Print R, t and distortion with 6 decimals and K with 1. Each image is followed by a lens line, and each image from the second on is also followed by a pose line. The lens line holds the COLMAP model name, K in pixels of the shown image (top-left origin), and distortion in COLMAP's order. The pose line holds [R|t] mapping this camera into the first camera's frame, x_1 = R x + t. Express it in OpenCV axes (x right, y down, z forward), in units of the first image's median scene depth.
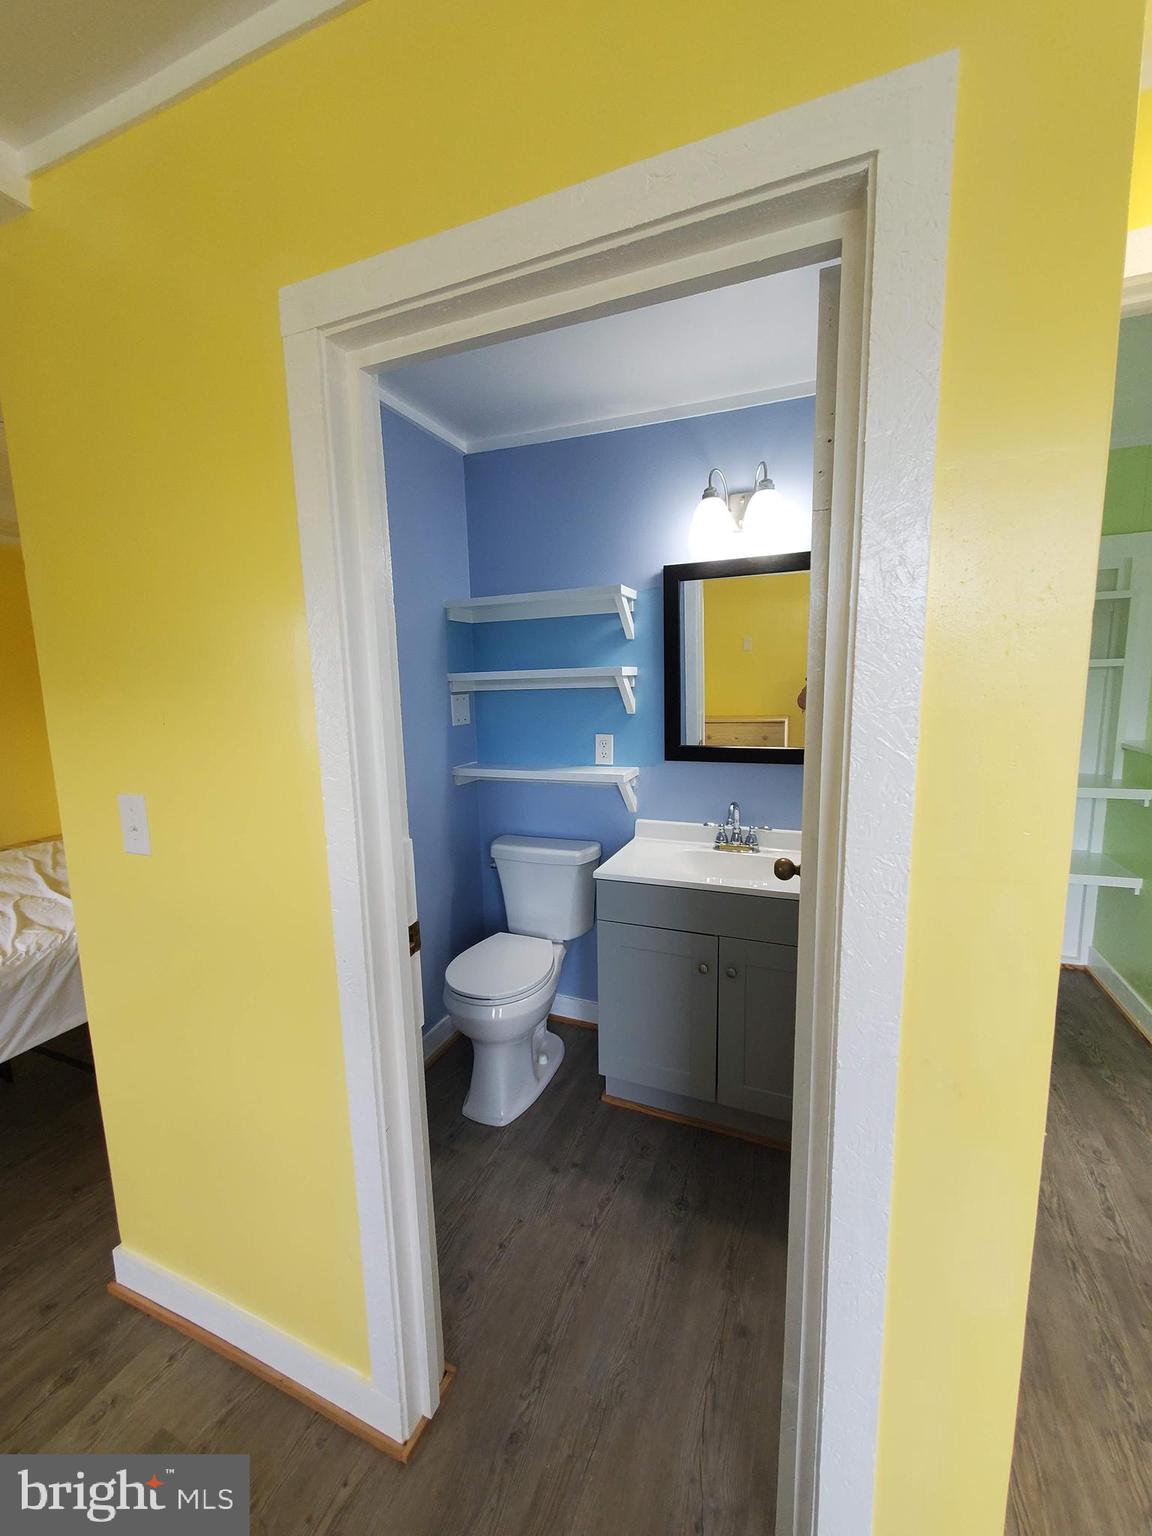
lens RADIAL K [[614.4, 0, 576.0], [0, 614.4, 768.0], [0, 0, 1]] dist [0.001138, -0.000124]
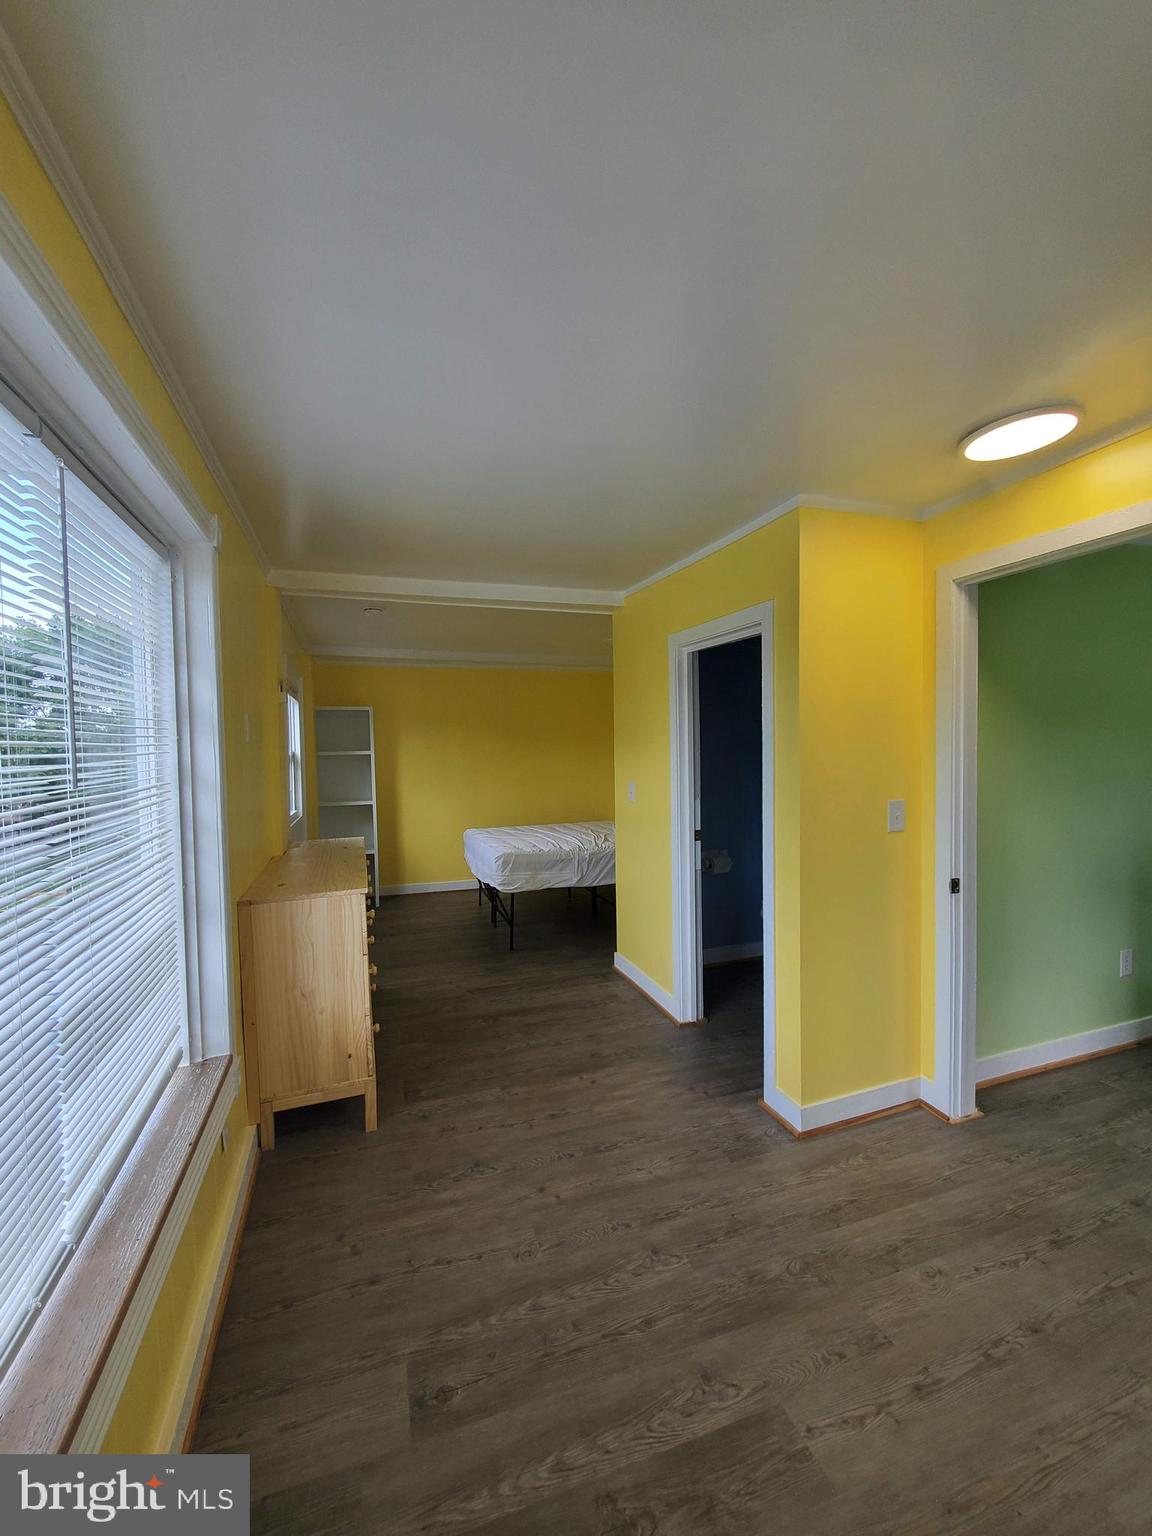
lens RADIAL K [[614.4, 0, 576.0], [0, 614.4, 768.0], [0, 0, 1]] dist [0.001138, -0.000124]
pose [[0.670456, 0.034971, -0.741125, 1.289135], [-0.097880, 0.994327, -0.041628, 0.122488], [0.735465, 0.100451, 0.670076, -1.182098]]
